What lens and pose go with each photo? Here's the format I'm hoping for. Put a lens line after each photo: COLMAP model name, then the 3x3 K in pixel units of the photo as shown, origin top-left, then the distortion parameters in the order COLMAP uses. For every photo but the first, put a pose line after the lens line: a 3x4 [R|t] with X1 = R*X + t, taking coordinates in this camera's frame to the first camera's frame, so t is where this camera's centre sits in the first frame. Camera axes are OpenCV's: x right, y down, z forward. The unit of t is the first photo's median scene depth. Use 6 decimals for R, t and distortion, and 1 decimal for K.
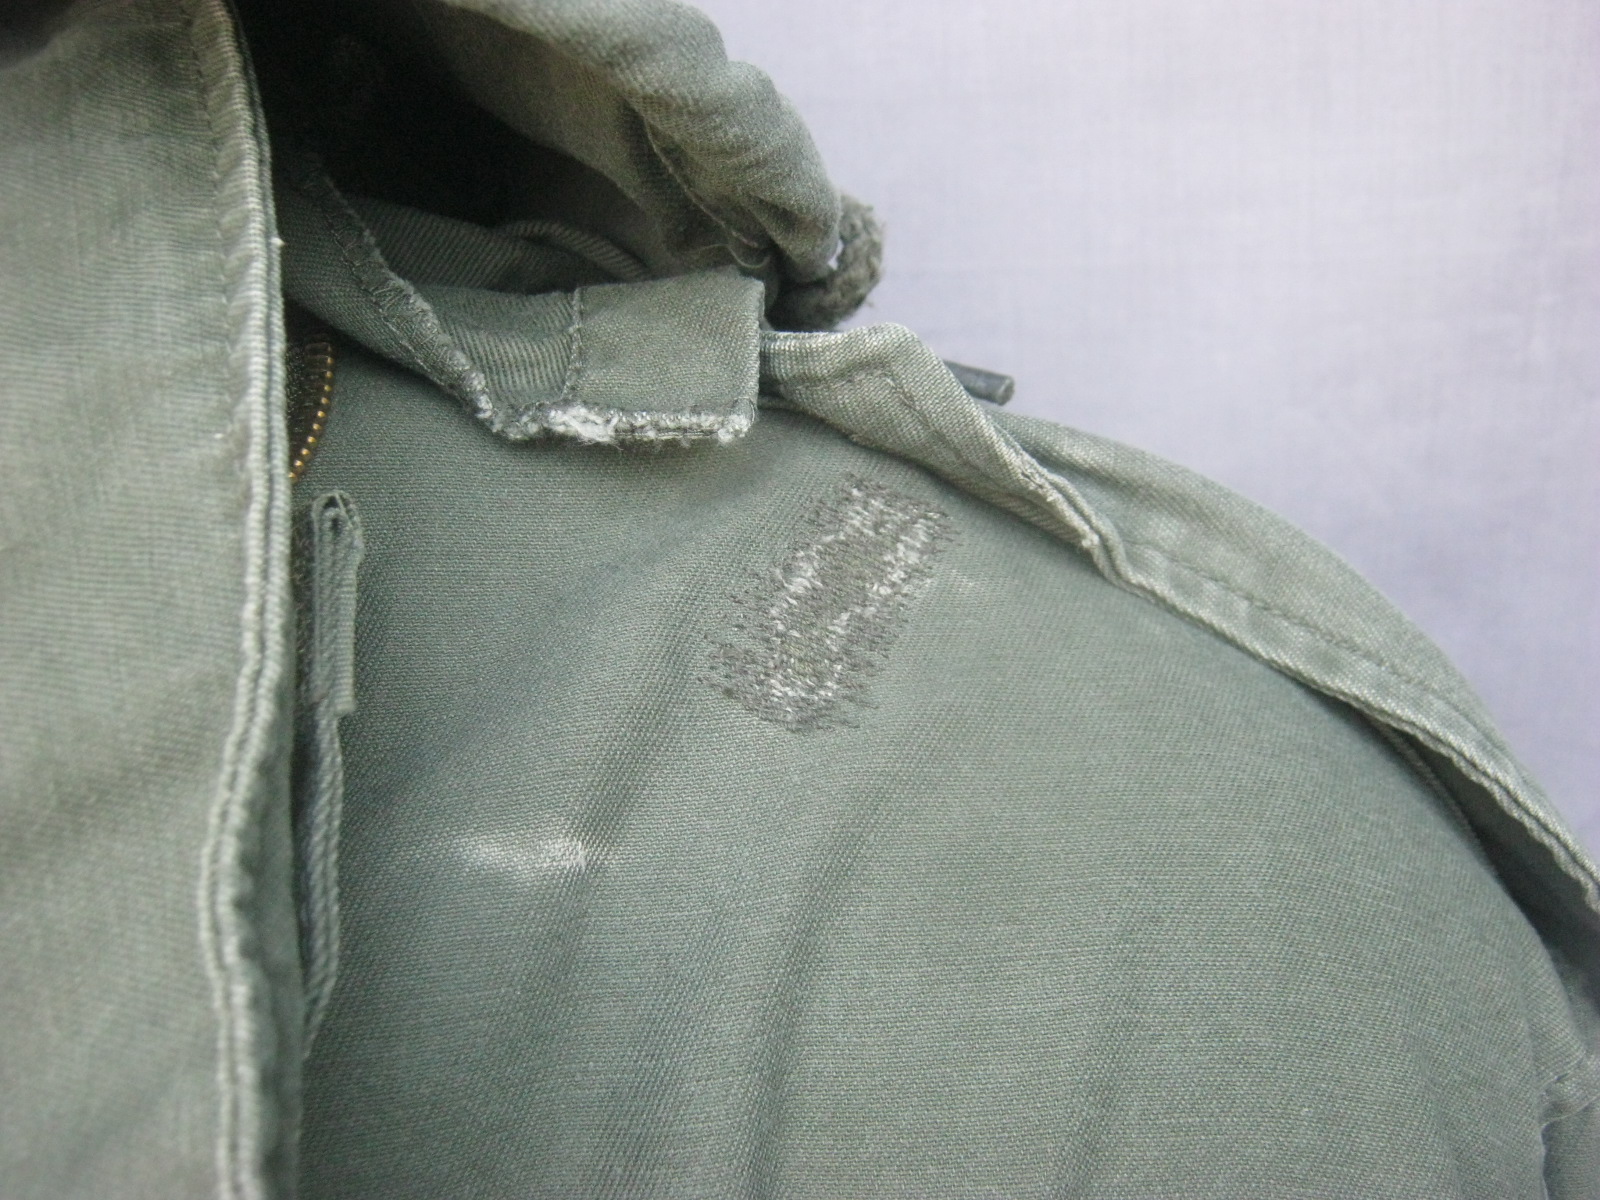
lens RADIAL K [[1733.7, 0, 805.2], [0, 1733.7, 603.4], [0, 0, 1]] dist [0.096769, 0.000000]
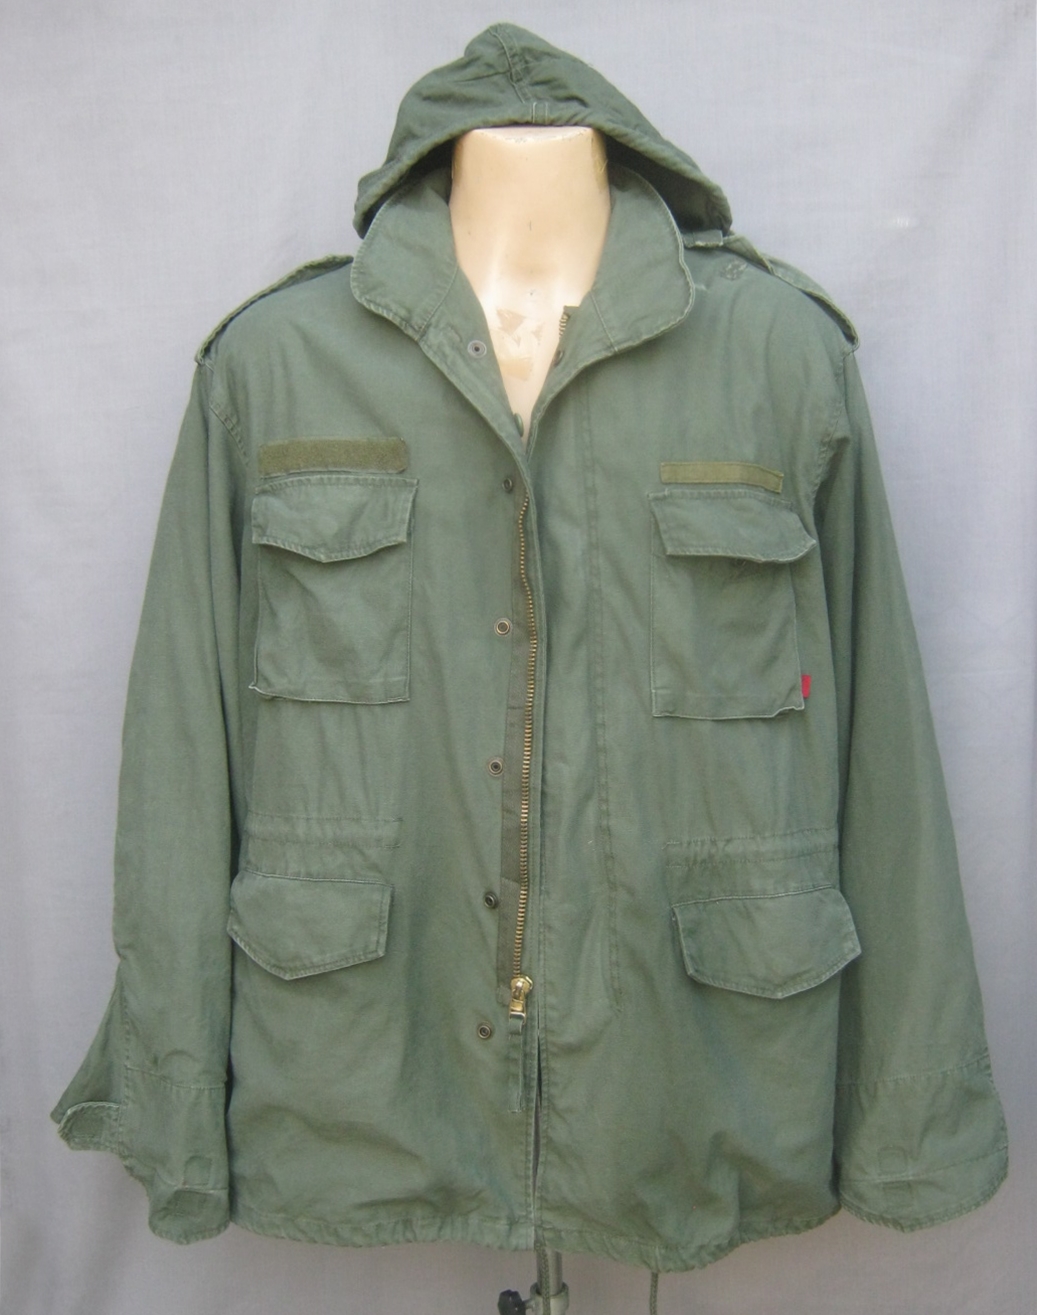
lens RADIAL K [[1498.8, 0, 518.0], [0, 1498.8, 657.7], [0, 0, 1]] dist [-0.010825, 0.000000]
pose [[0.999549, -0.010365, -0.028178, -0.721754], [0.004386, 0.978862, -0.204474, 2.843996], [0.029701, 0.204258, 0.978466, -4.786721]]
